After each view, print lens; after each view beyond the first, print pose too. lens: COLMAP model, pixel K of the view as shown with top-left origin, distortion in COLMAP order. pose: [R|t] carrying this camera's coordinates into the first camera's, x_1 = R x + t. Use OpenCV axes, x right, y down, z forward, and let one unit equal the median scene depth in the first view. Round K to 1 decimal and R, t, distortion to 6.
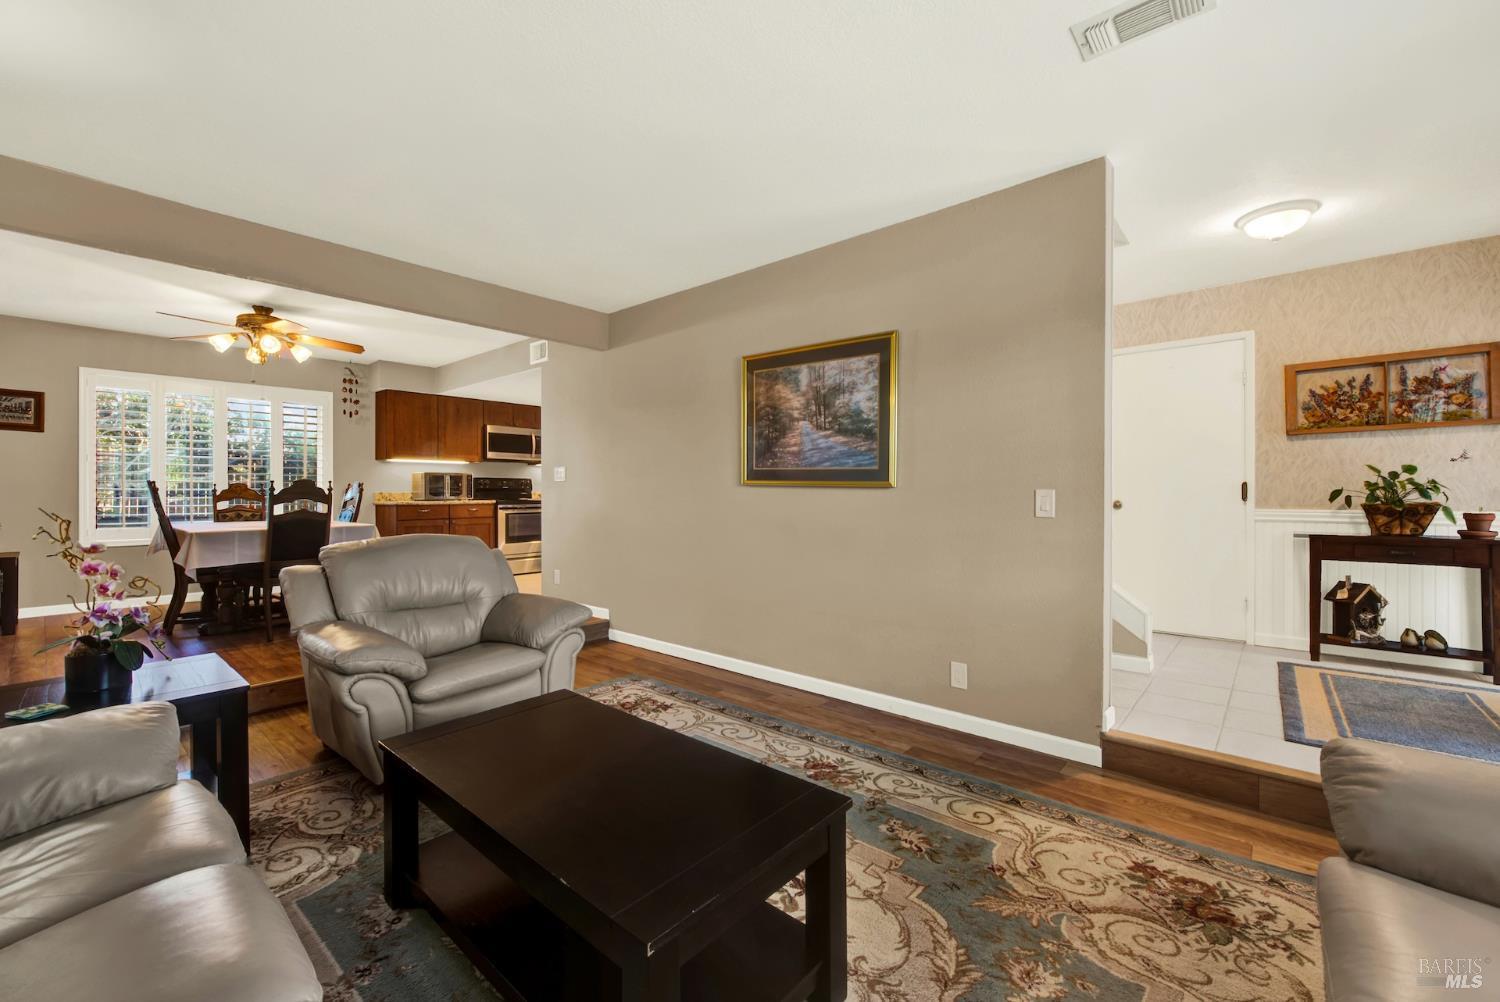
lens RADIAL K [[613.4, 0, 750.0], [0, 613.4, 491.6], [0, 0, 1]] dist [-0.003521, -0.000506]
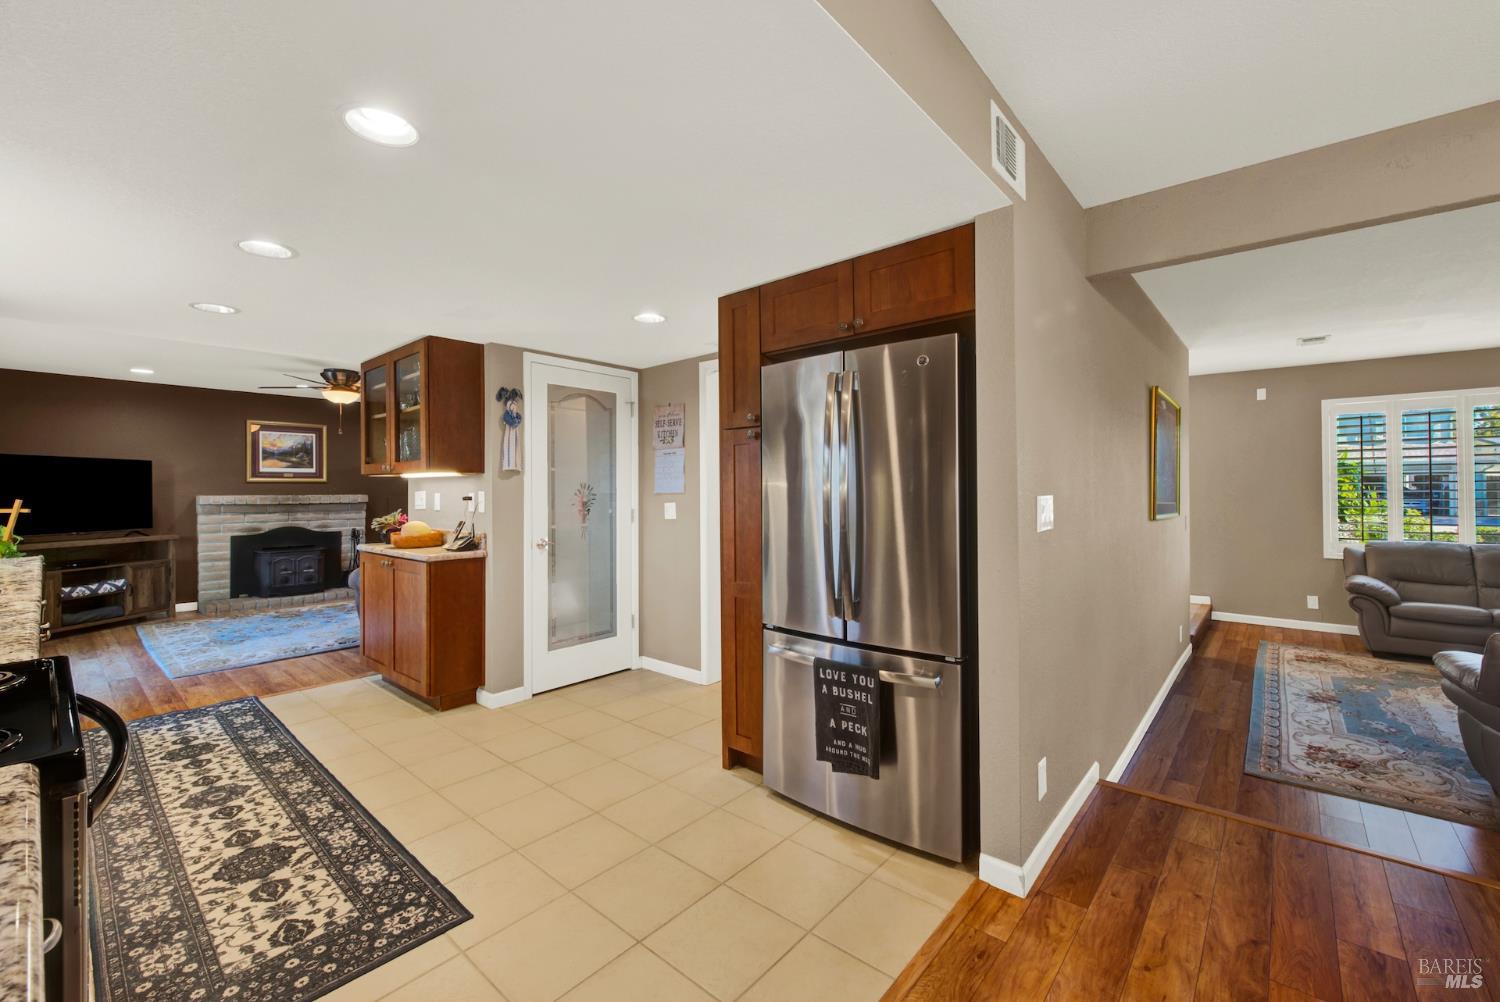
lens RADIAL K [[621.2, 0, 750.0], [0, 621.2, 485.2], [0, 0, 1]] dist [-0.000898, -0.001715]
pose [[0.000840, 0.009753, 0.999952, -1.041489], [0.008930, 0.999912, -0.009760, -0.064689], [-0.999960, 0.008938, 0.000752, 1.736888]]
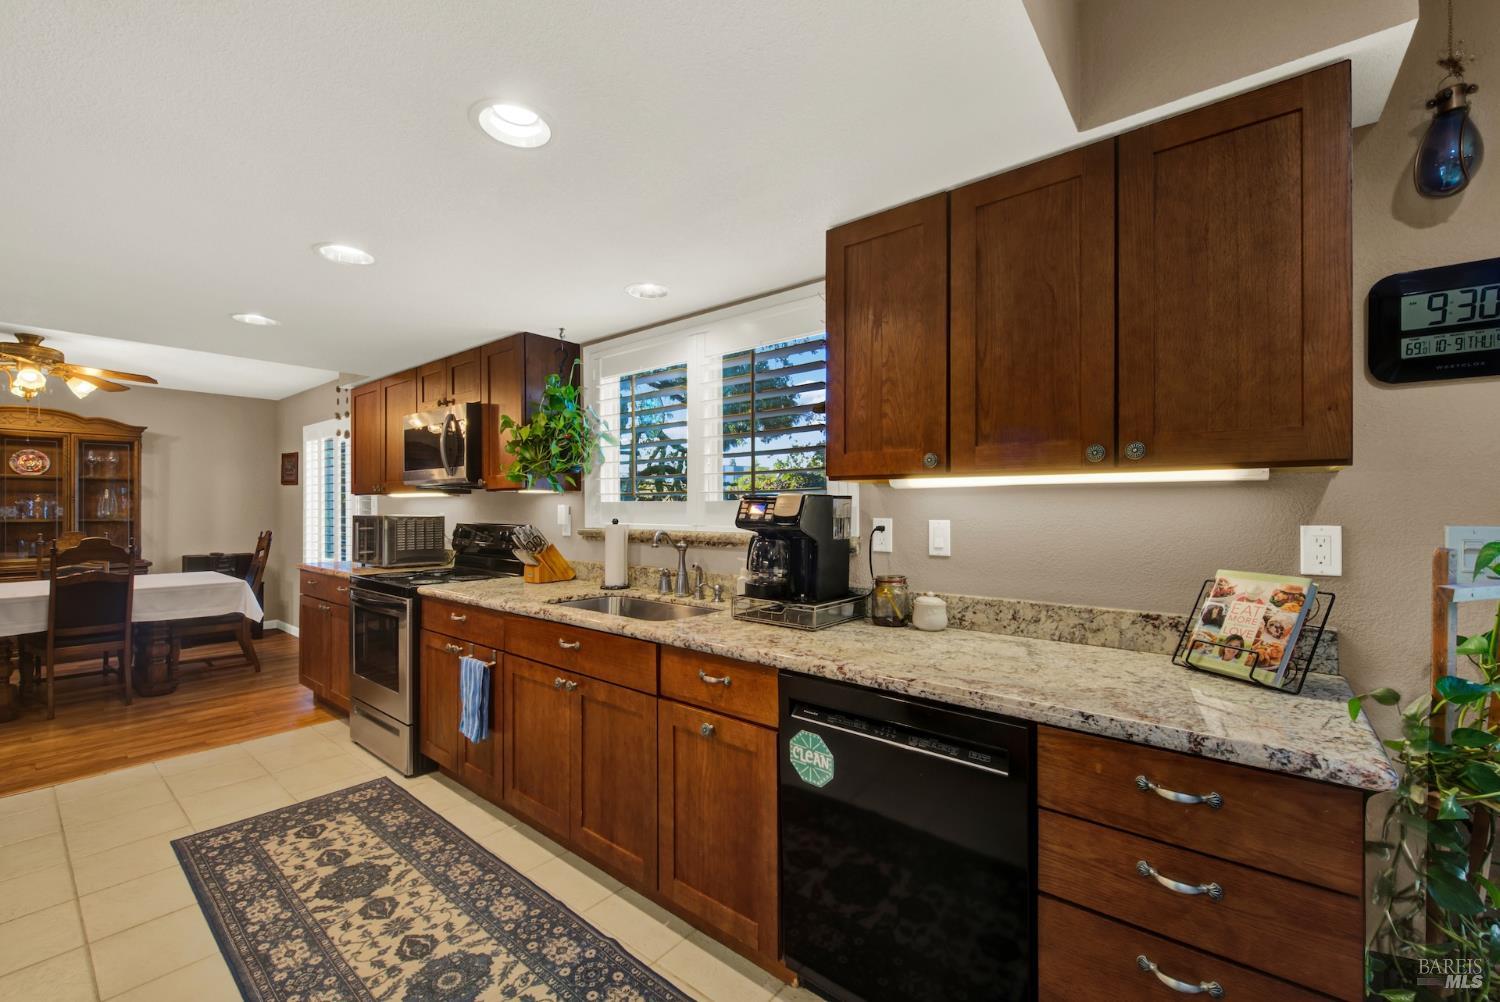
lens RADIAL K [[615.2, 0, 749.5], [0, 615.2, 504.7], [0, 0, 1]] dist [-0.000913, -0.000884]
pose [[0.030699, 0.000723, -0.999528, 0.128223], [-0.001293, 0.999999, 0.000684, -0.079995], [0.999528, 0.001272, 0.030700, 2.554104]]
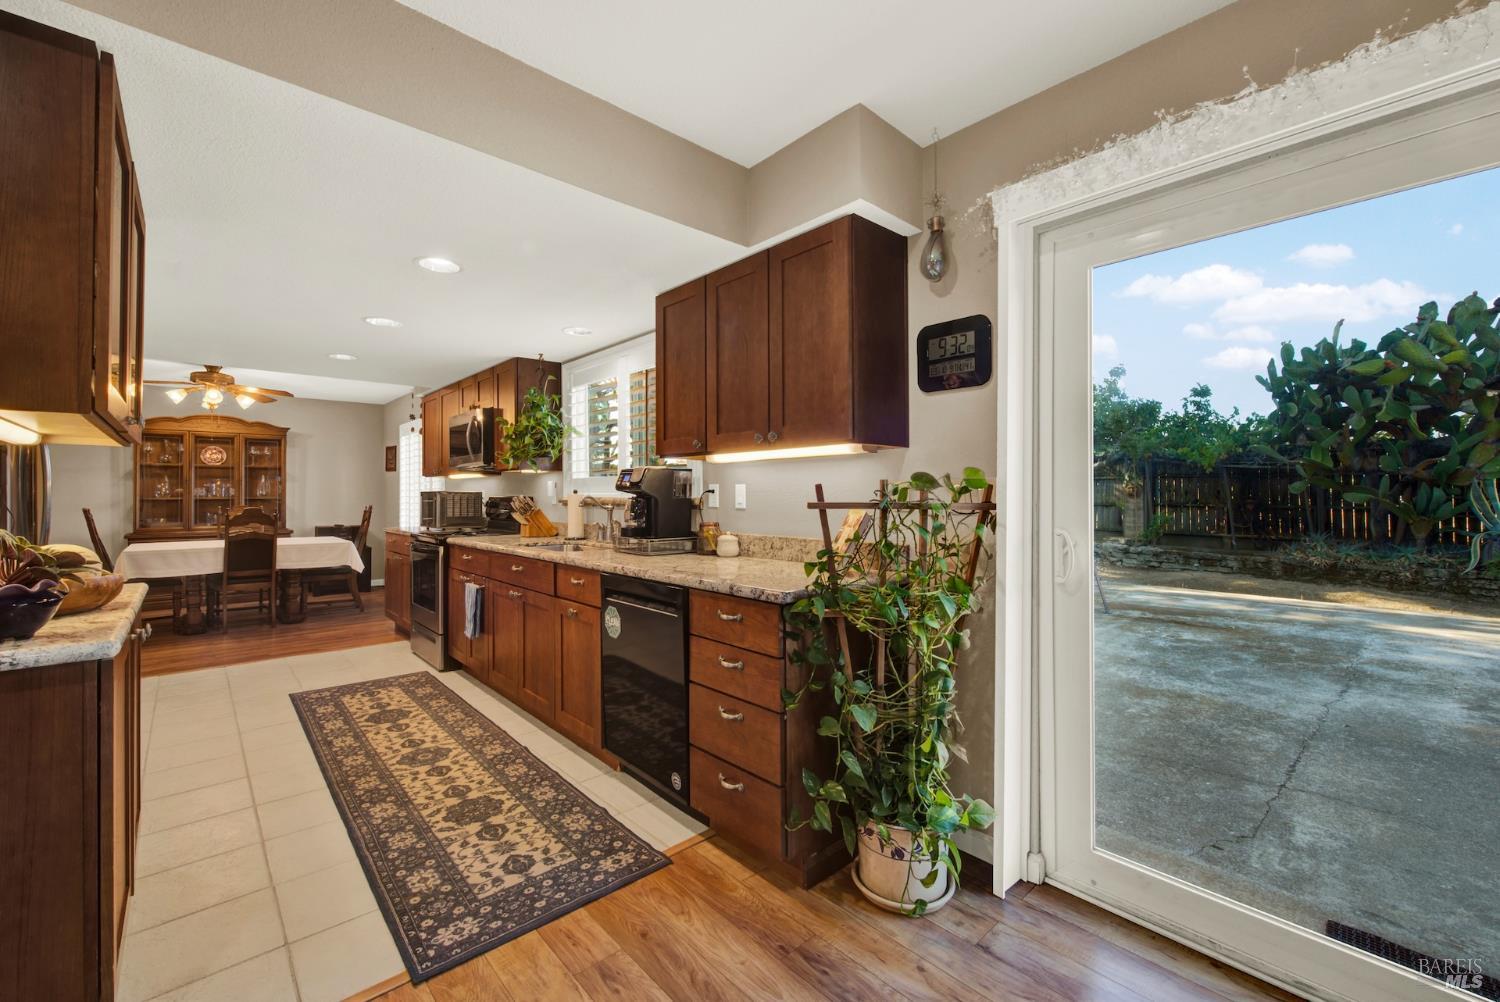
lens RADIAL K [[618.2, 0, 754.1], [0, 618.2, 489.3], [0, 0, 1]] dist [-0.001600, -0.000470]
pose [[-0.115832, -0.004831, -0.993257, 0.389369], [0.001834, 0.999985, -0.005077, -0.055781], [0.993267, -0.002409, -0.115822, 2.847401]]
